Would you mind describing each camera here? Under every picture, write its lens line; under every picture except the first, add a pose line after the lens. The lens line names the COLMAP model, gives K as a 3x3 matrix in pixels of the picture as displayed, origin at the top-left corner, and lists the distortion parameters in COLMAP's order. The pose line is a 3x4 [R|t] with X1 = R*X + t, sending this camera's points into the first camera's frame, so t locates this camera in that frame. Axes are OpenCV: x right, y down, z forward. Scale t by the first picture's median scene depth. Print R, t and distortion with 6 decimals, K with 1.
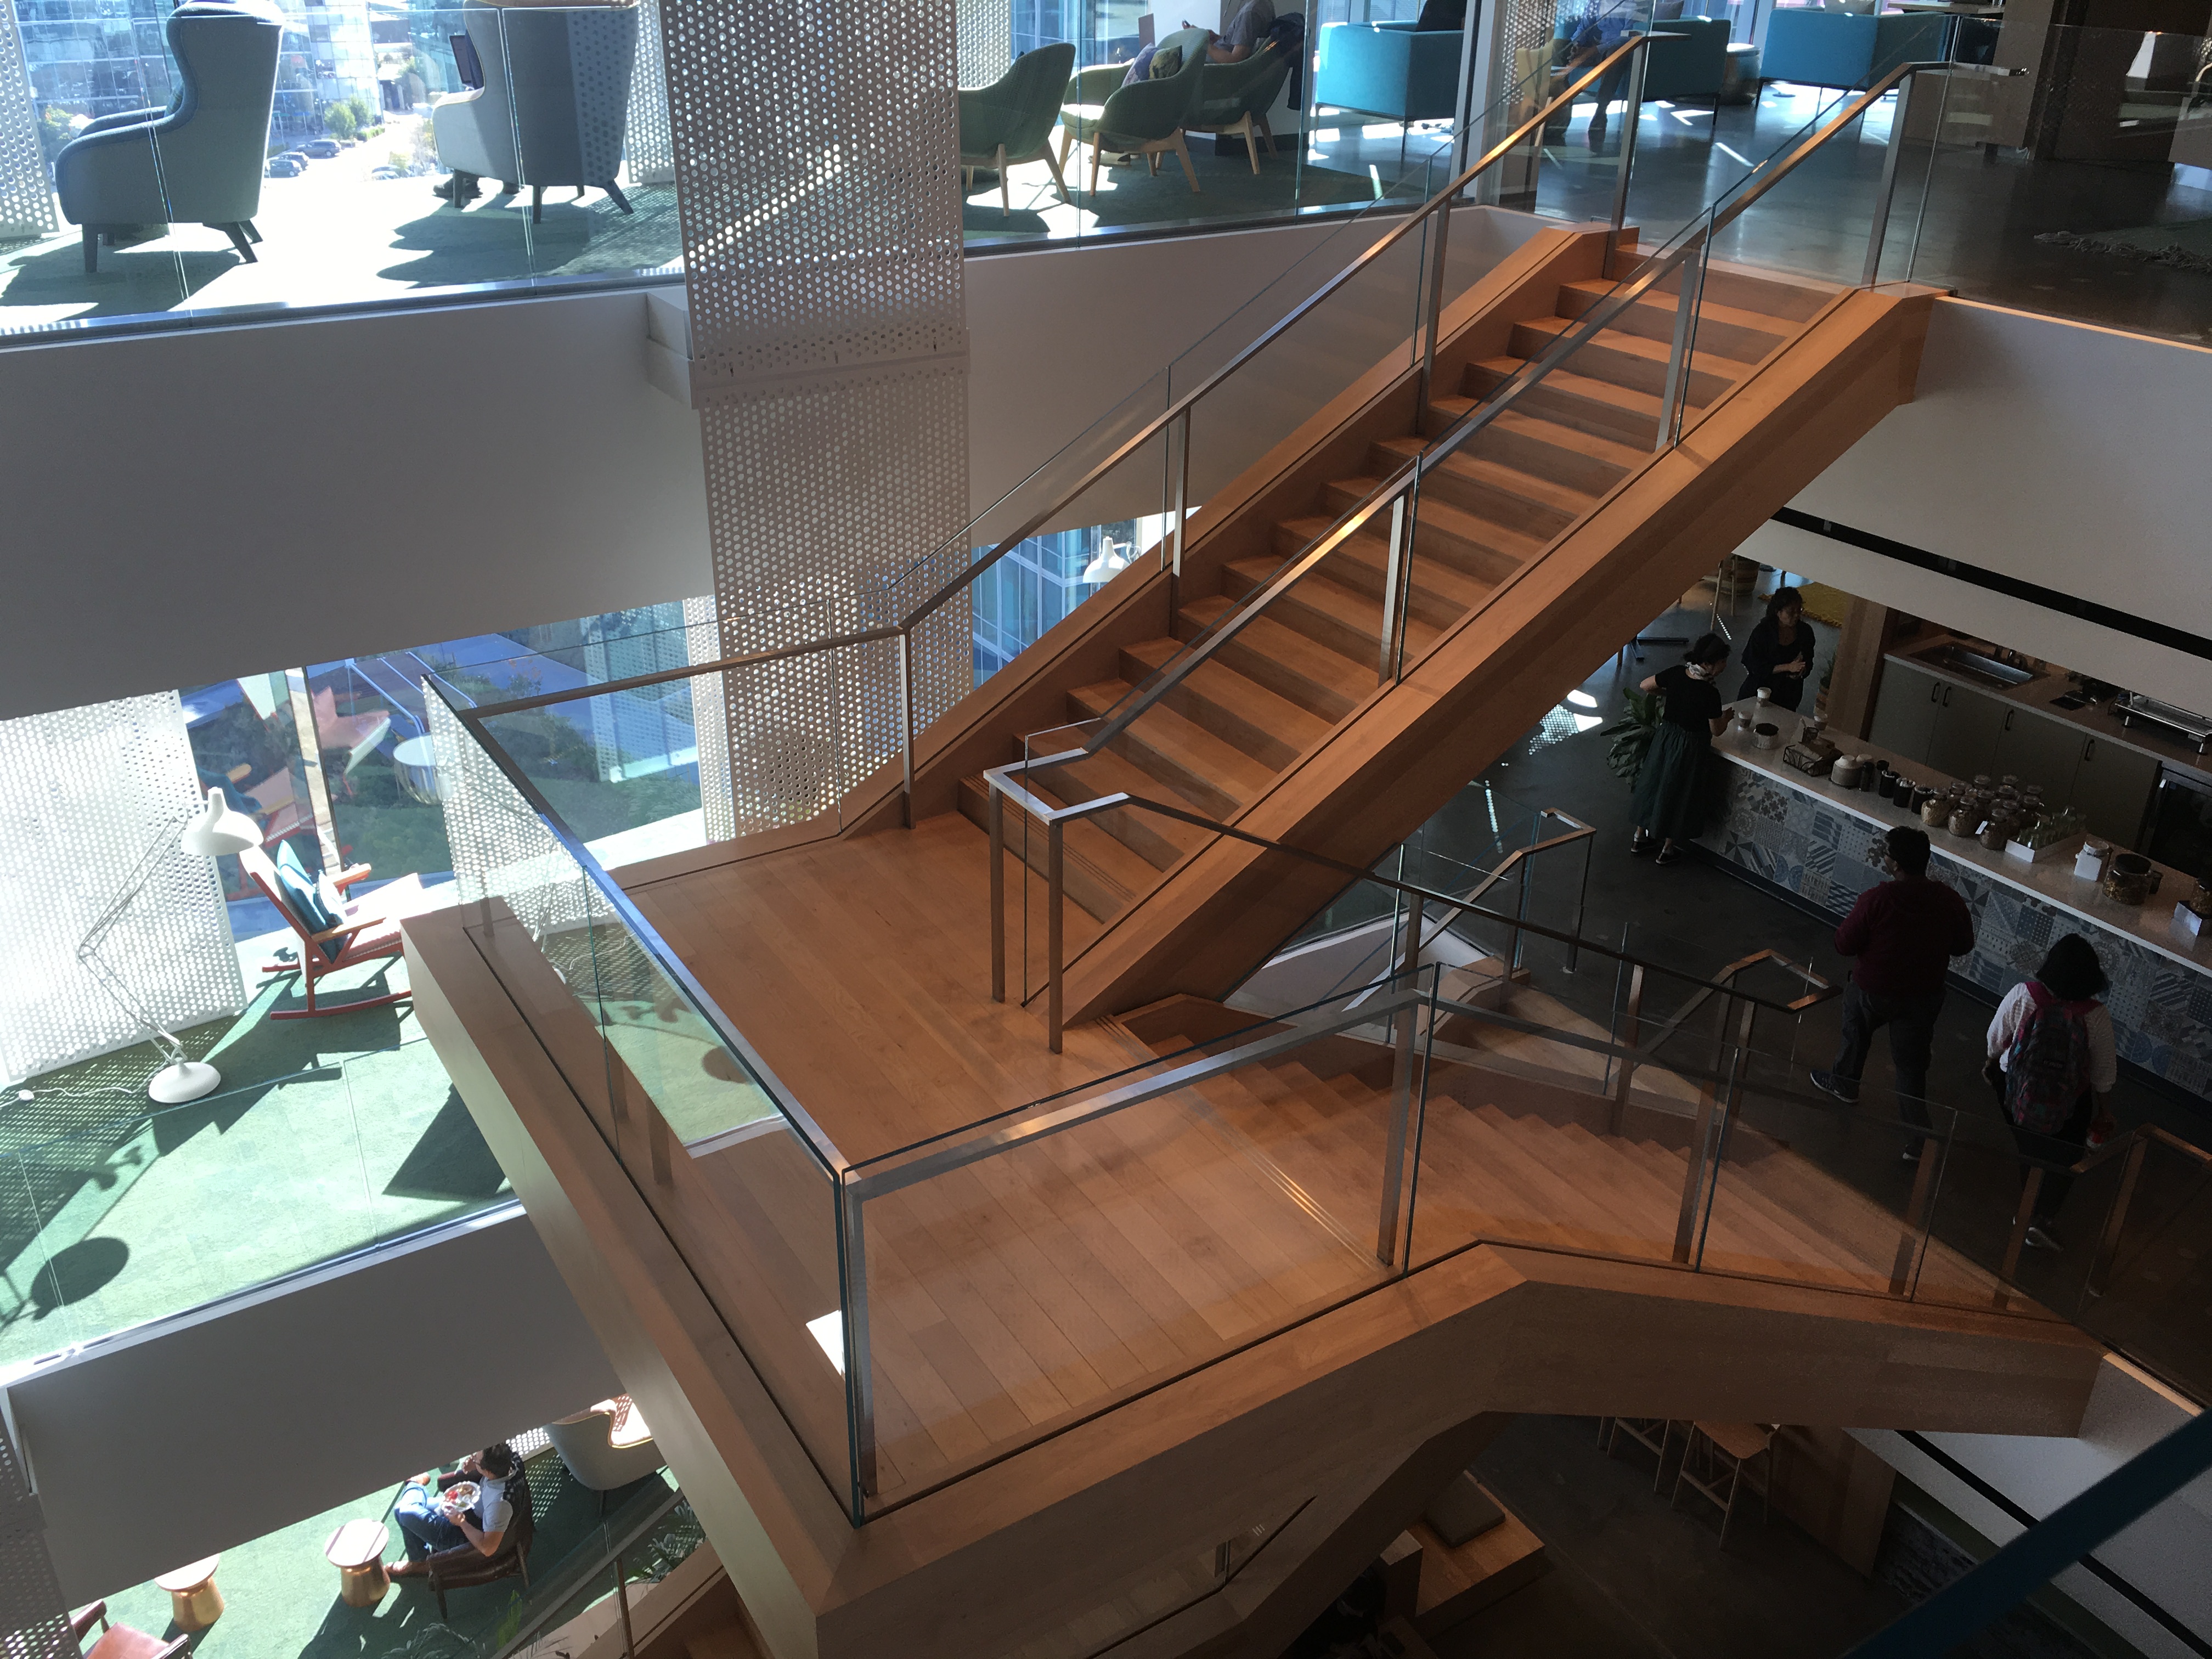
lens RADIAL K [[1867.8, 0, 1098.9], [0, 1867.8, 824.3], [0, 0, 1]] dist [0.070878, -0.092376]
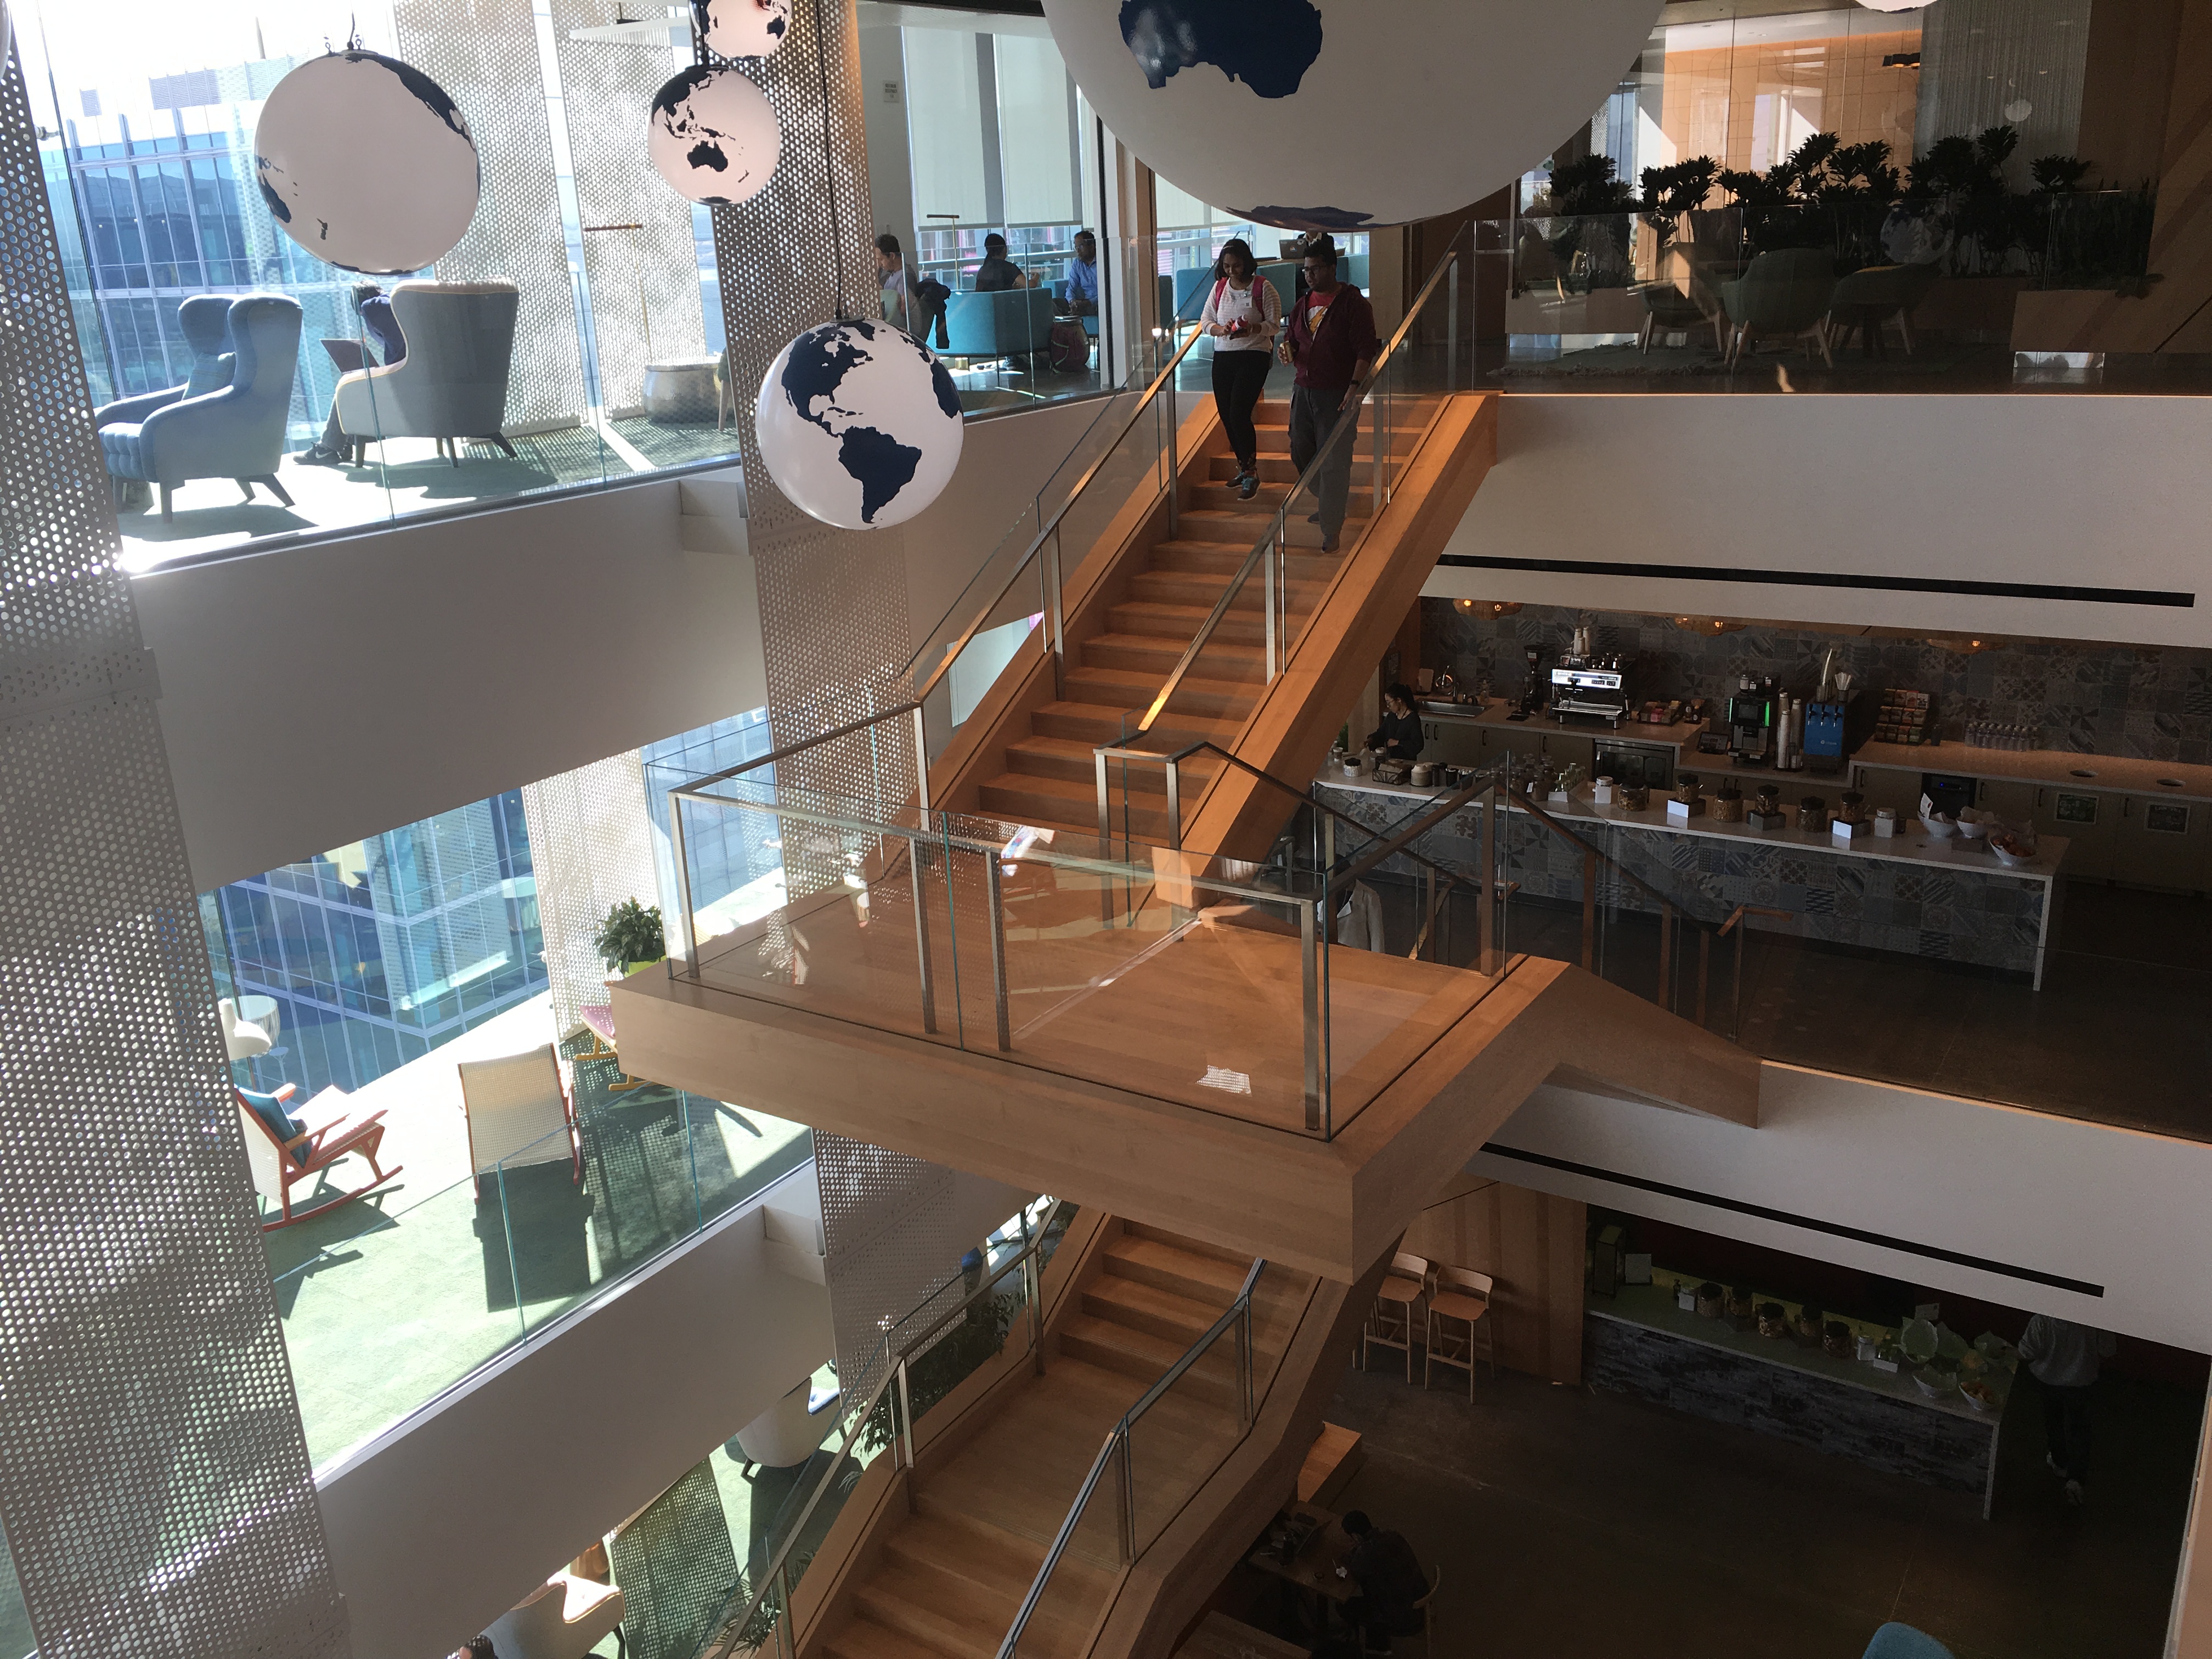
lens RADIAL K [[1867.8, 0, 1098.9], [0, 1867.8, 824.3], [0, 0, 1]] dist [0.070878, -0.092376]
pose [[0.905139, -0.178899, 0.385641, -0.416510], [0.238764, 0.964483, -0.112979, 0.126065], [-0.351733, 0.194339, 0.915705, -0.179761]]
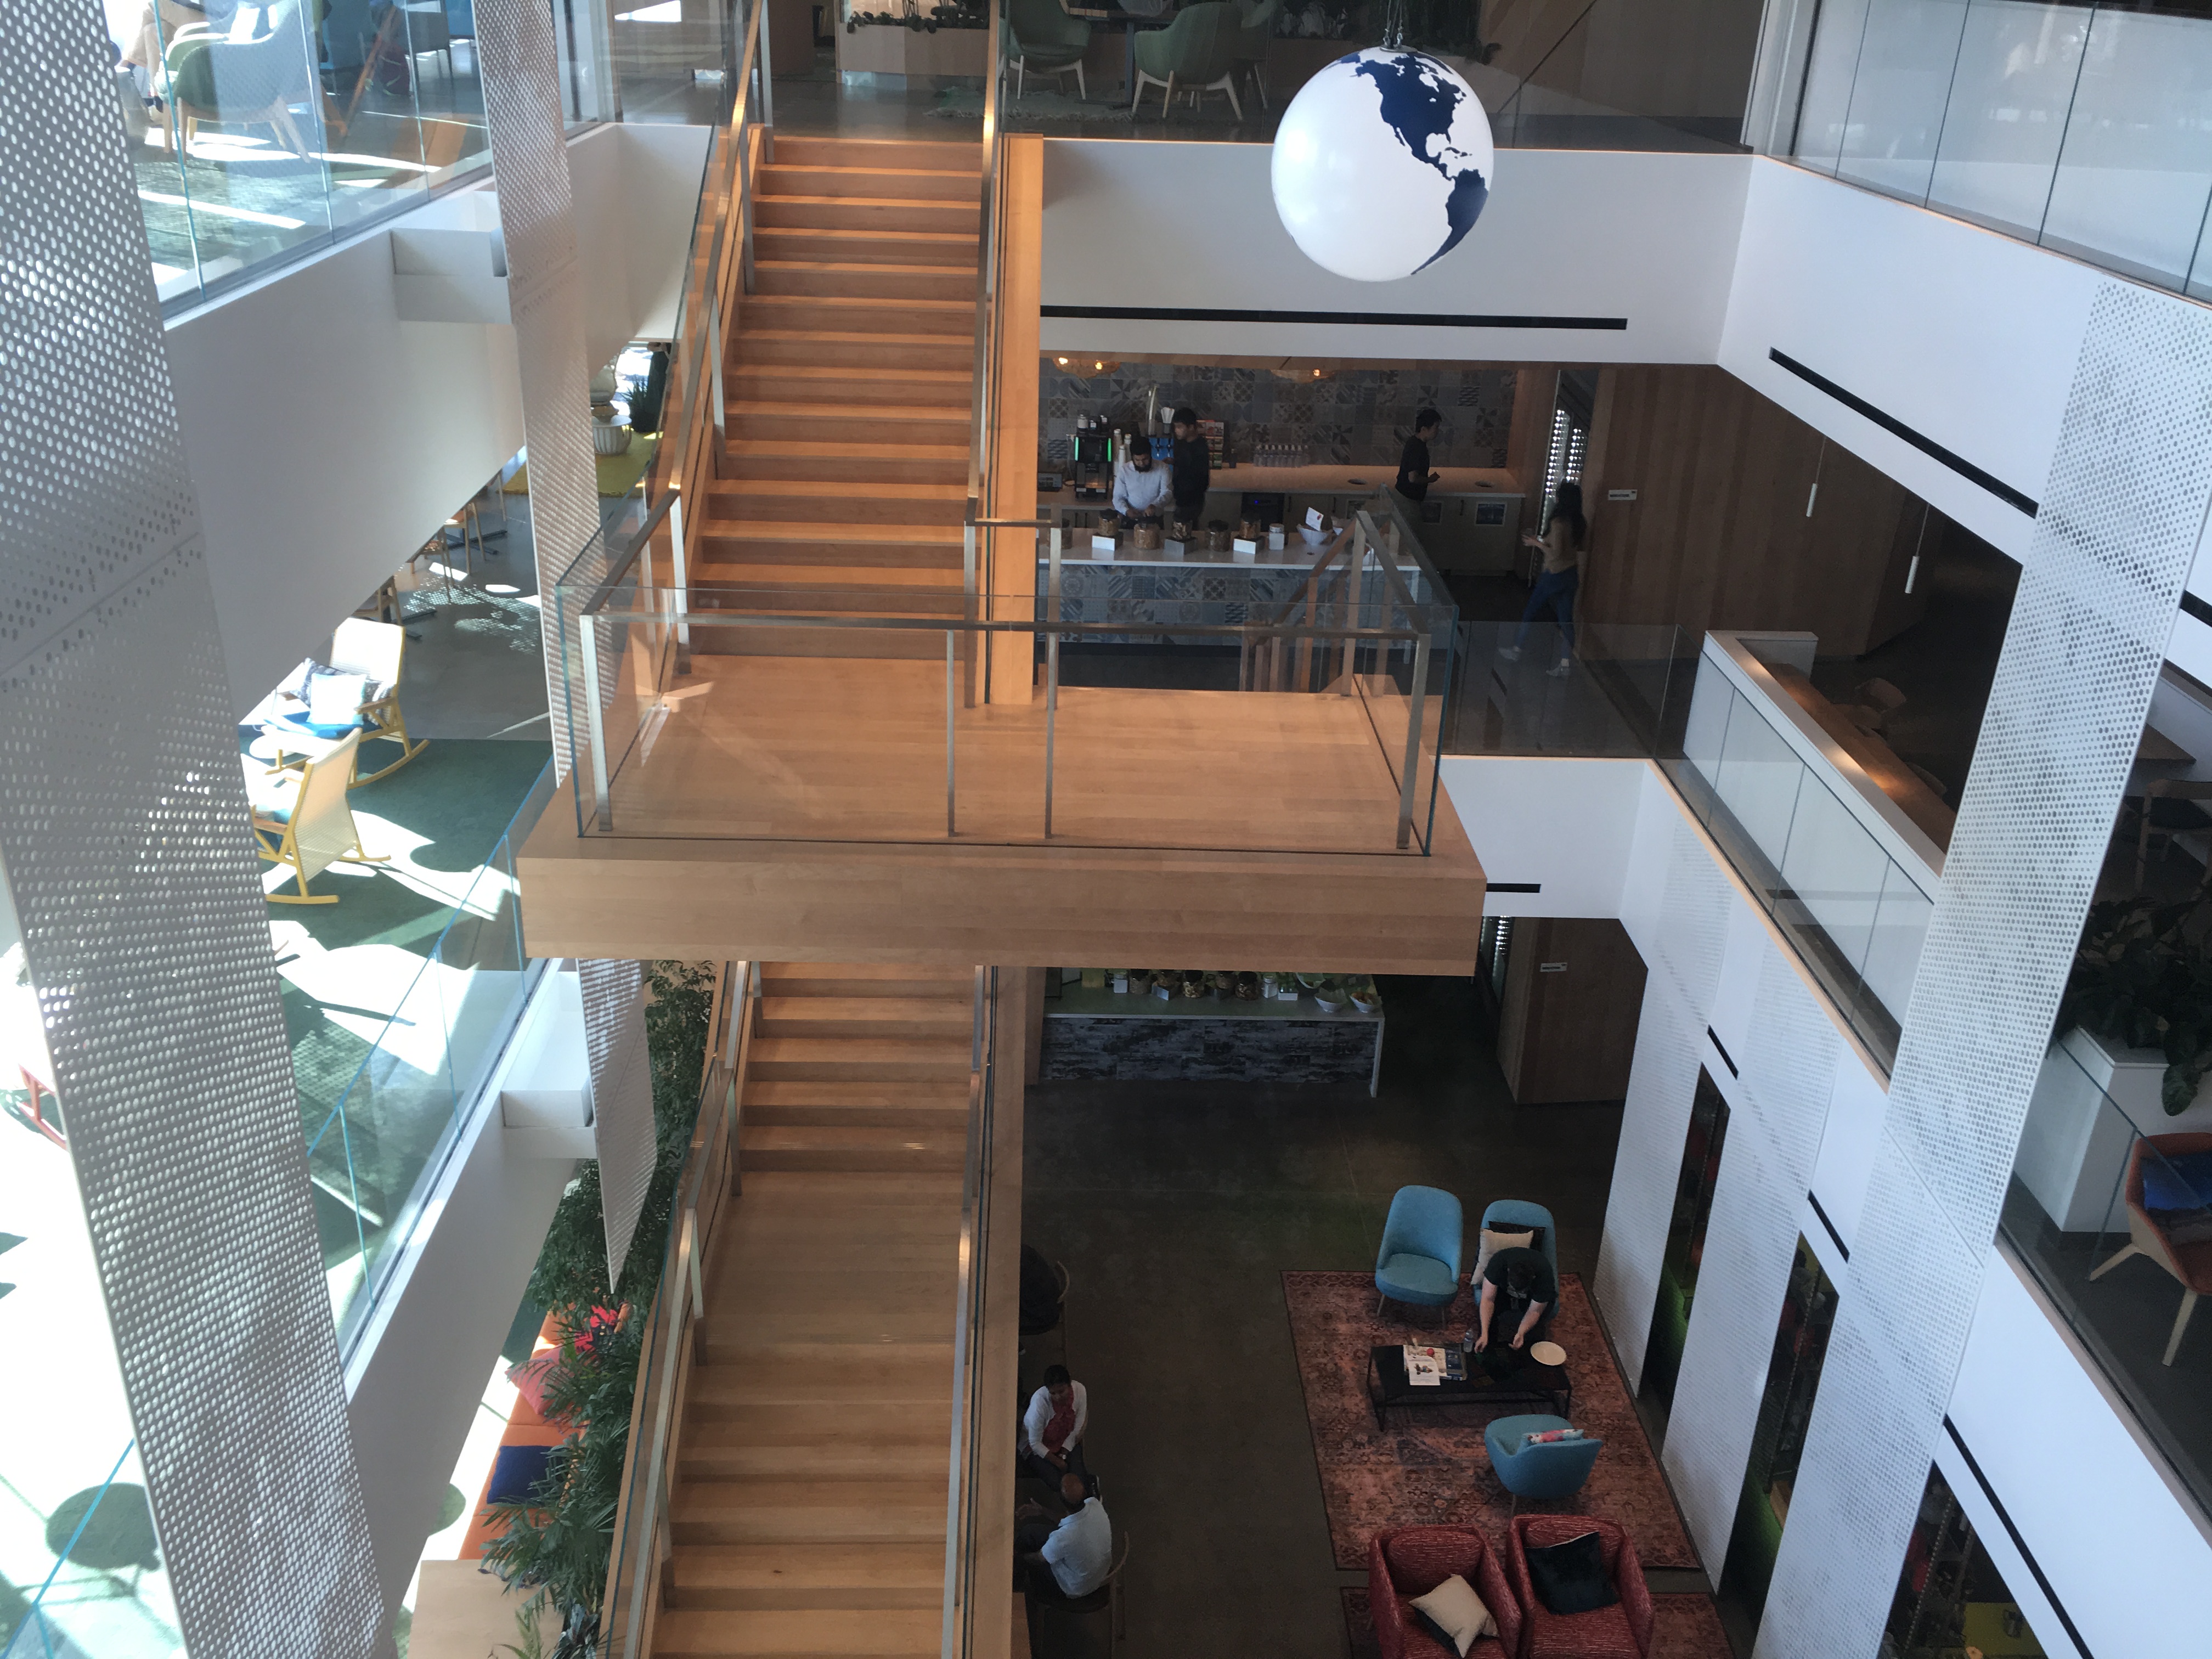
lens RADIAL K [[1867.8, 0, 1098.9], [0, 1867.8, 824.3], [0, 0, 1]] dist [0.070878, -0.092376]
pose [[0.509166, -0.363487, 0.780146, -0.775450], [0.362490, 0.912692, 0.188662, -0.033793], [-0.780609, 0.186735, 0.596472, 0.124100]]
